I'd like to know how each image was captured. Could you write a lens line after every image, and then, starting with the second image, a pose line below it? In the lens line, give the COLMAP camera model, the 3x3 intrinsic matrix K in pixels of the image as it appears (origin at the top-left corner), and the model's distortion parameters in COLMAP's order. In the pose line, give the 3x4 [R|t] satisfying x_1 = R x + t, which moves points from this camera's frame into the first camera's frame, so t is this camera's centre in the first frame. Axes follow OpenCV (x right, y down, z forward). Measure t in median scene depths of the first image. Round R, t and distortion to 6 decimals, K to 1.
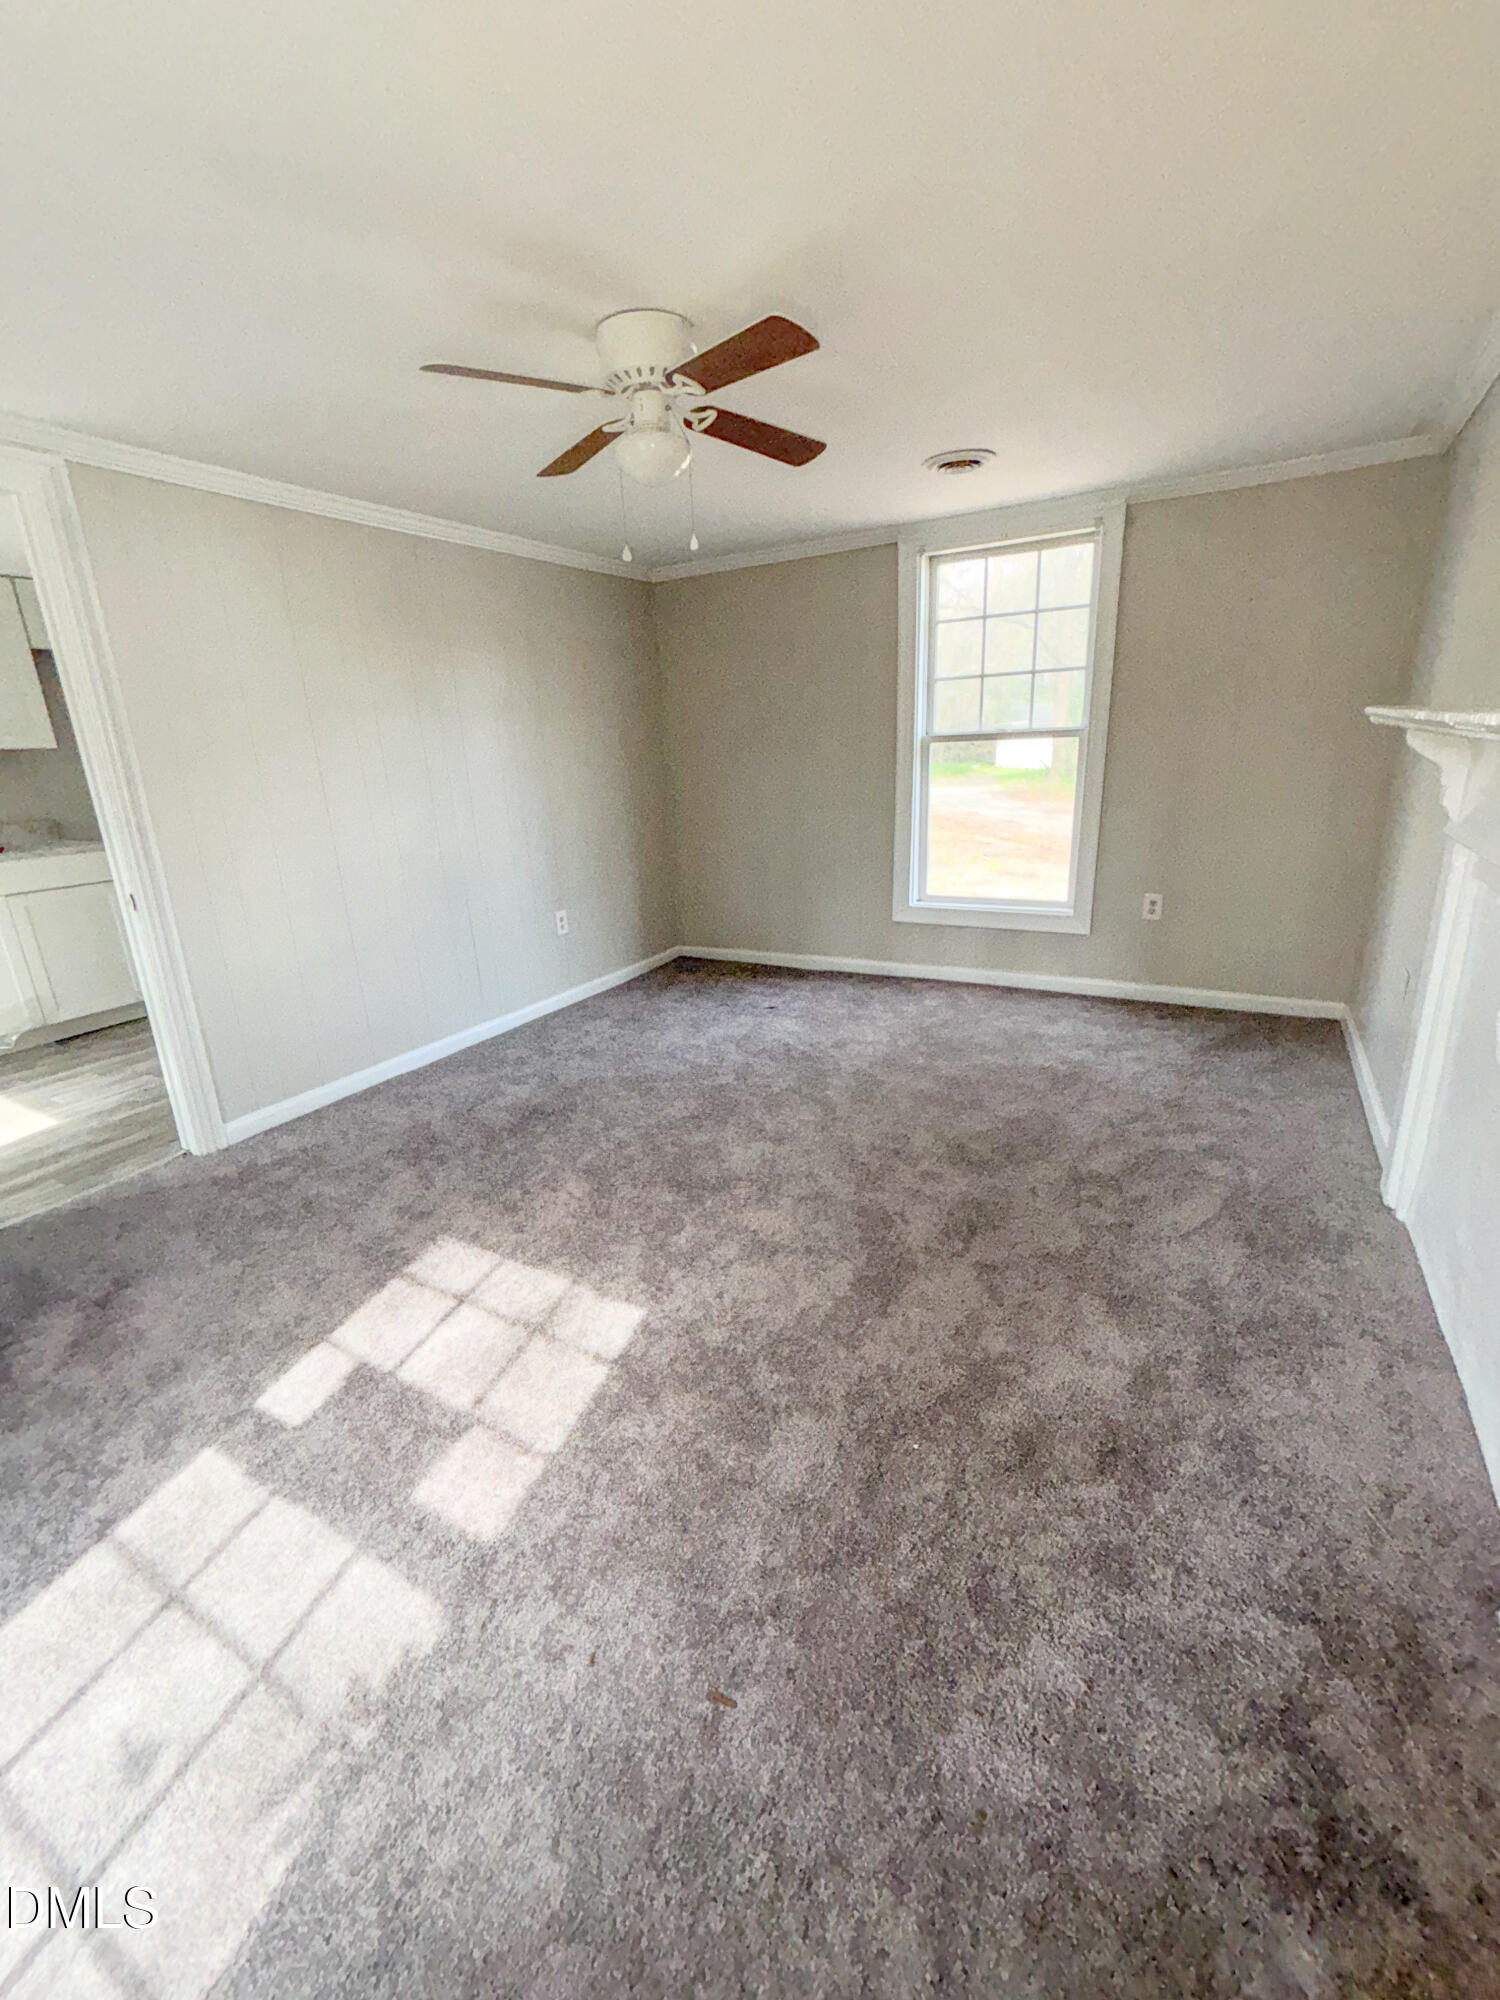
lens RADIAL K [[818.8, 0, 751.8], [0, 818.8, 999.8], [0, 0, 1]] dist [0.001918, 0.000060]
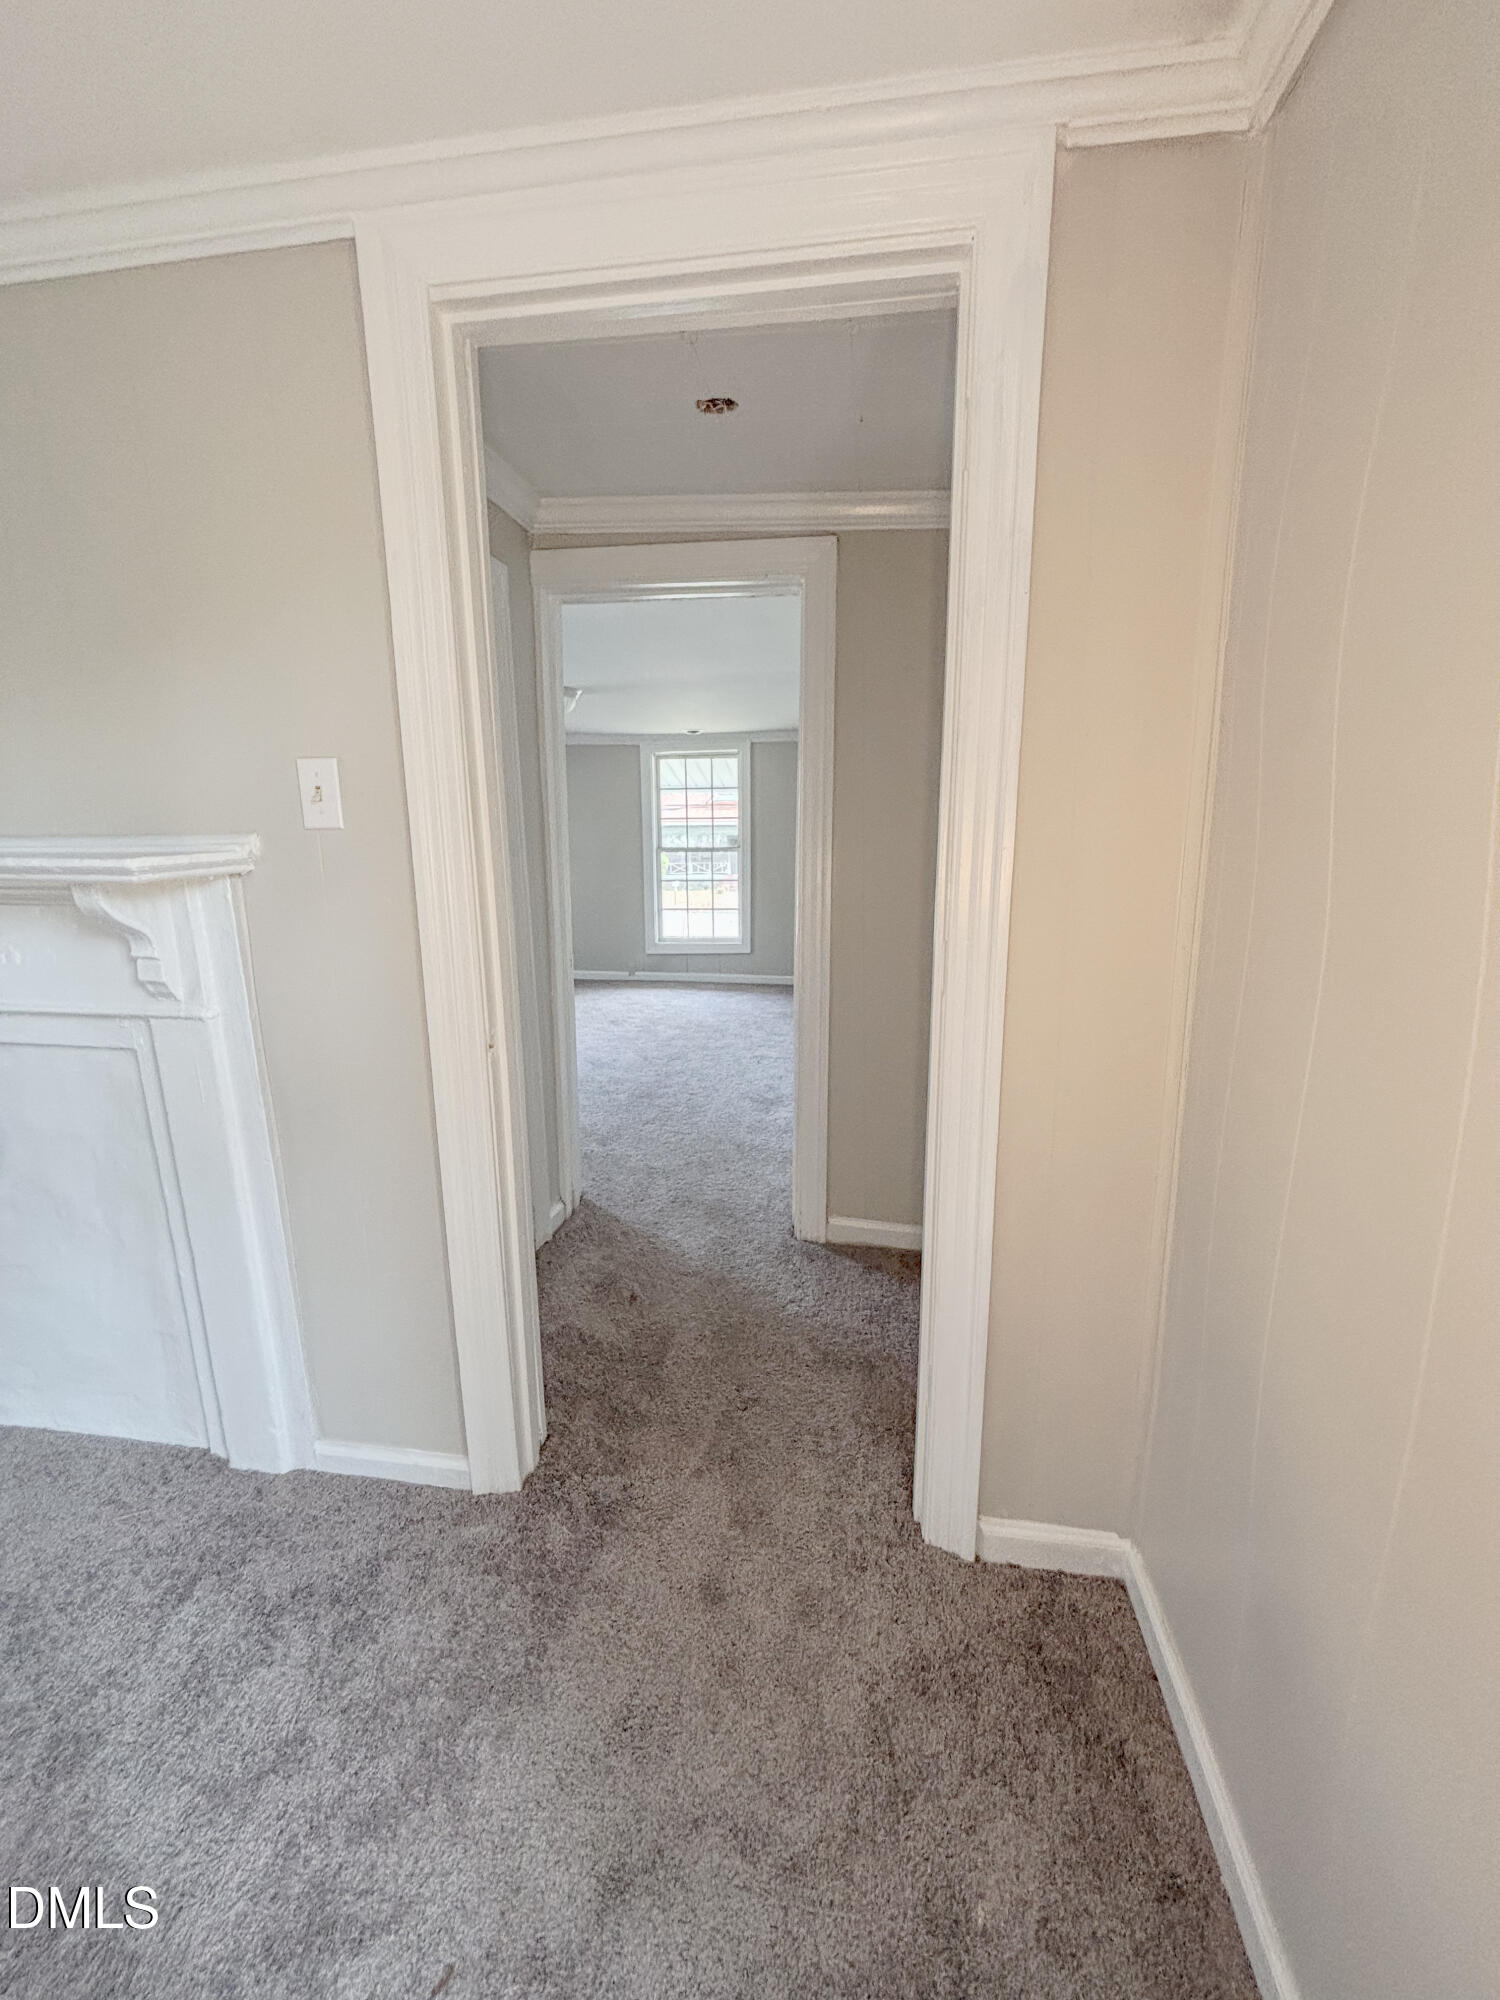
lens RADIAL K [[803.2, 0, 759.6], [0, 803.2, 994.6], [0, 0, 1]] dist [-0.000258, 0.000032]
pose [[-0.370408, -0.136778, 0.918744, -0.361219], [0.305129, 0.916292, 0.259431, -0.050407], [-0.877322, 0.376431, -0.297667, 0.183934]]
